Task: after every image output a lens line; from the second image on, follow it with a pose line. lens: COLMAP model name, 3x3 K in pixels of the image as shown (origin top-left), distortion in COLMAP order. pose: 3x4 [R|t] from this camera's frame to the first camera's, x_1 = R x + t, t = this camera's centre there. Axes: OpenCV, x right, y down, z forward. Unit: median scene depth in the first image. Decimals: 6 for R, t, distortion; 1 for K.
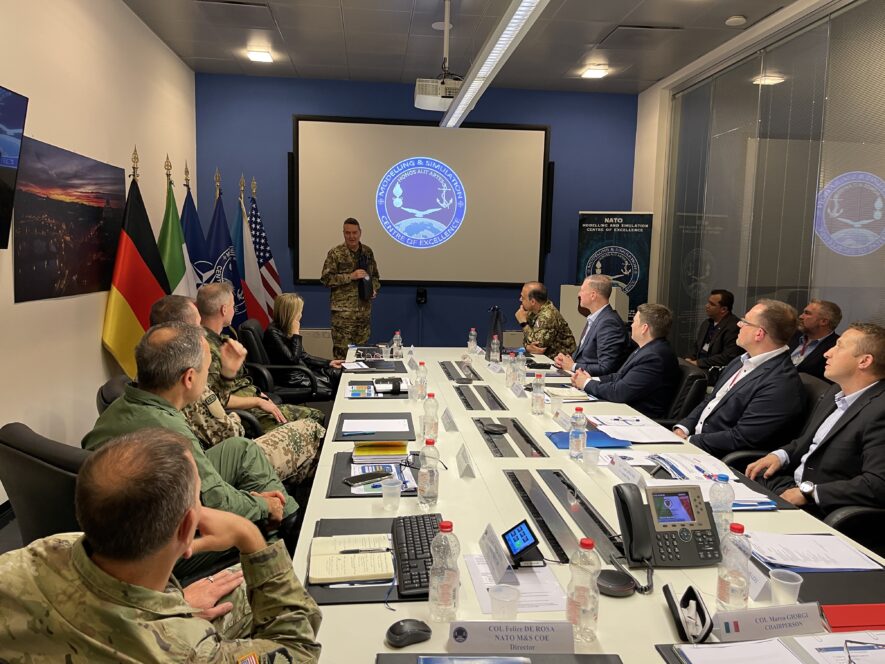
lens RADIAL K [[663.9, 0, 436.7], [0, 663.9, 338.5], [0, 0, 1]] dist [0.070179, -0.084622]
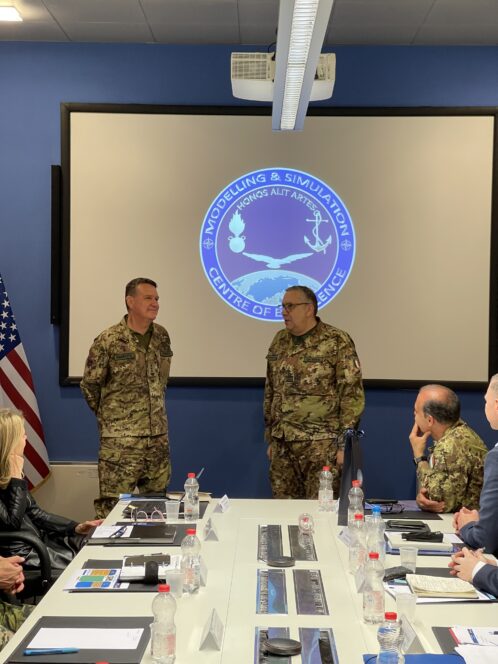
lens RADIAL K [[1218.9, 0, 249.7], [0, 1218.9, 351.8], [0, 0, 1]] dist [0.186074, -0.007492]
pose [[0.994105, -0.008352, -0.108102, 0.102694], [-0.002192, 0.995277, -0.097053, -0.011662], [0.108402, 0.096718, 0.989391, -0.069210]]
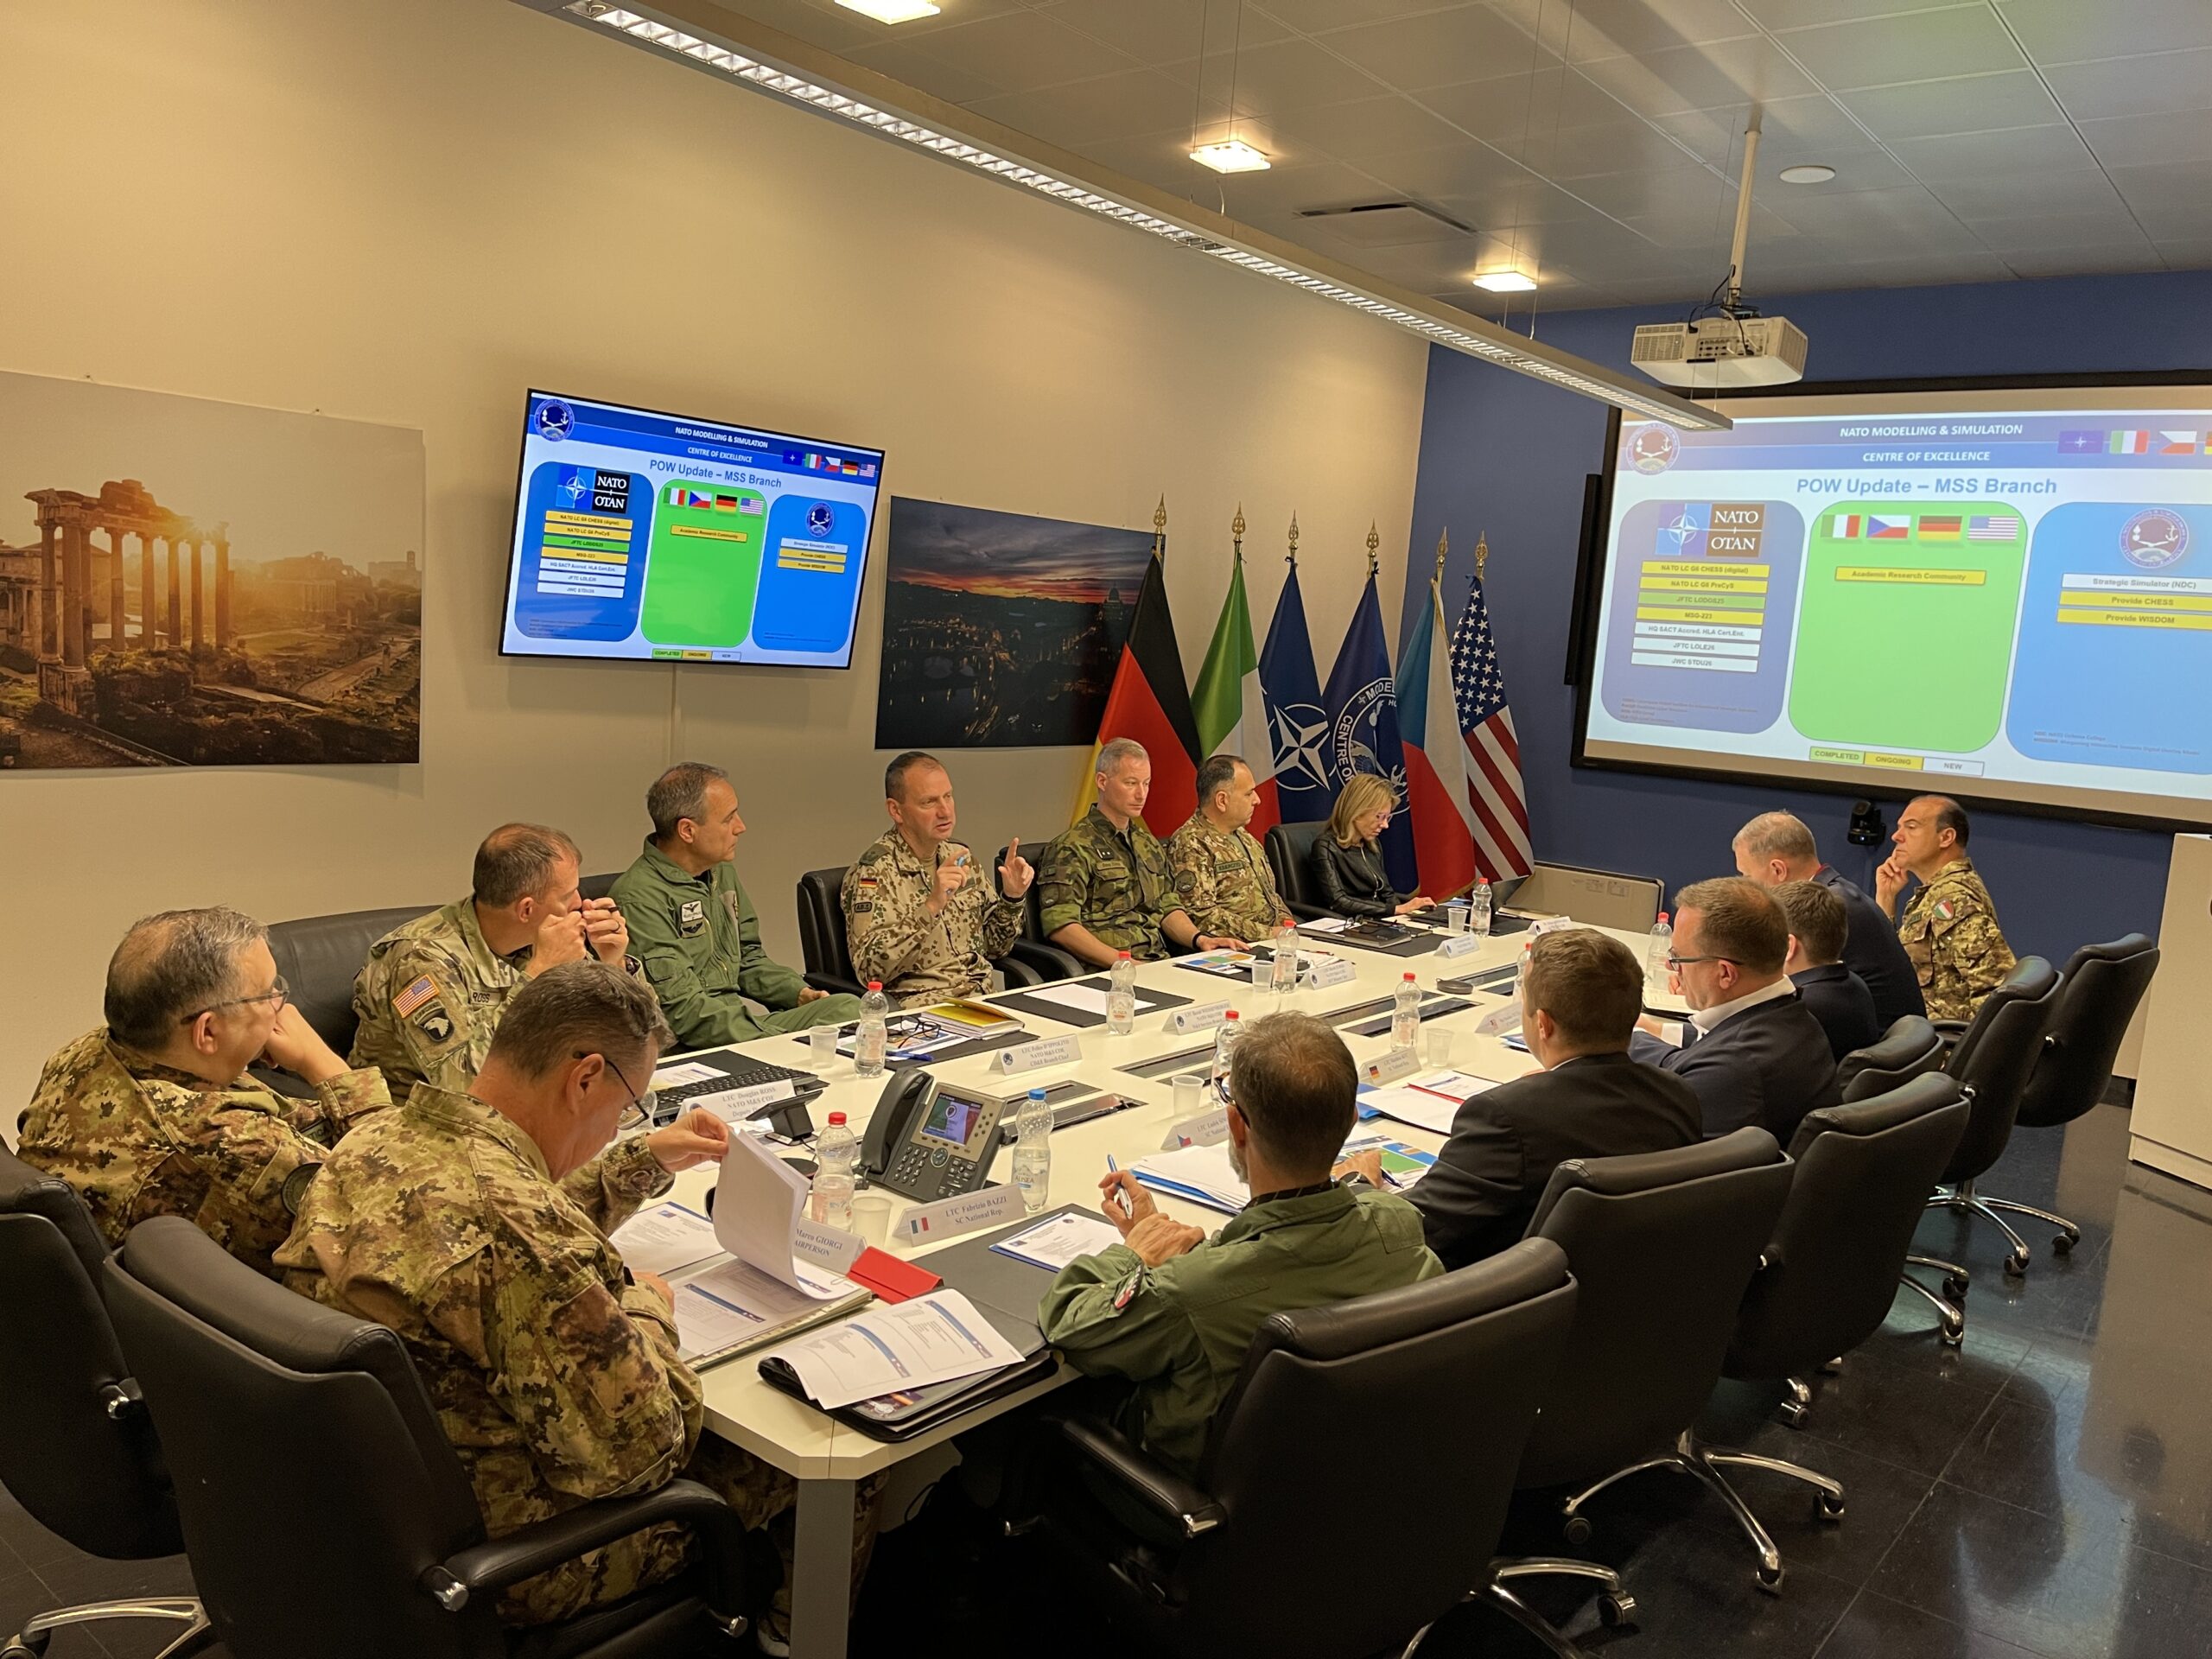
lens RADIAL K [[1659.3, 0, 1091.5], [0, 1659.3, 845.7], [0, 0, 1]] dist [0.070179, -0.084622]
pose [[0.711602, 0.117941, -0.692613, 0.516793], [-0.137395, 0.990136, 0.027442, -0.024513], [0.689017, 0.075634, 0.720788, -0.031840]]
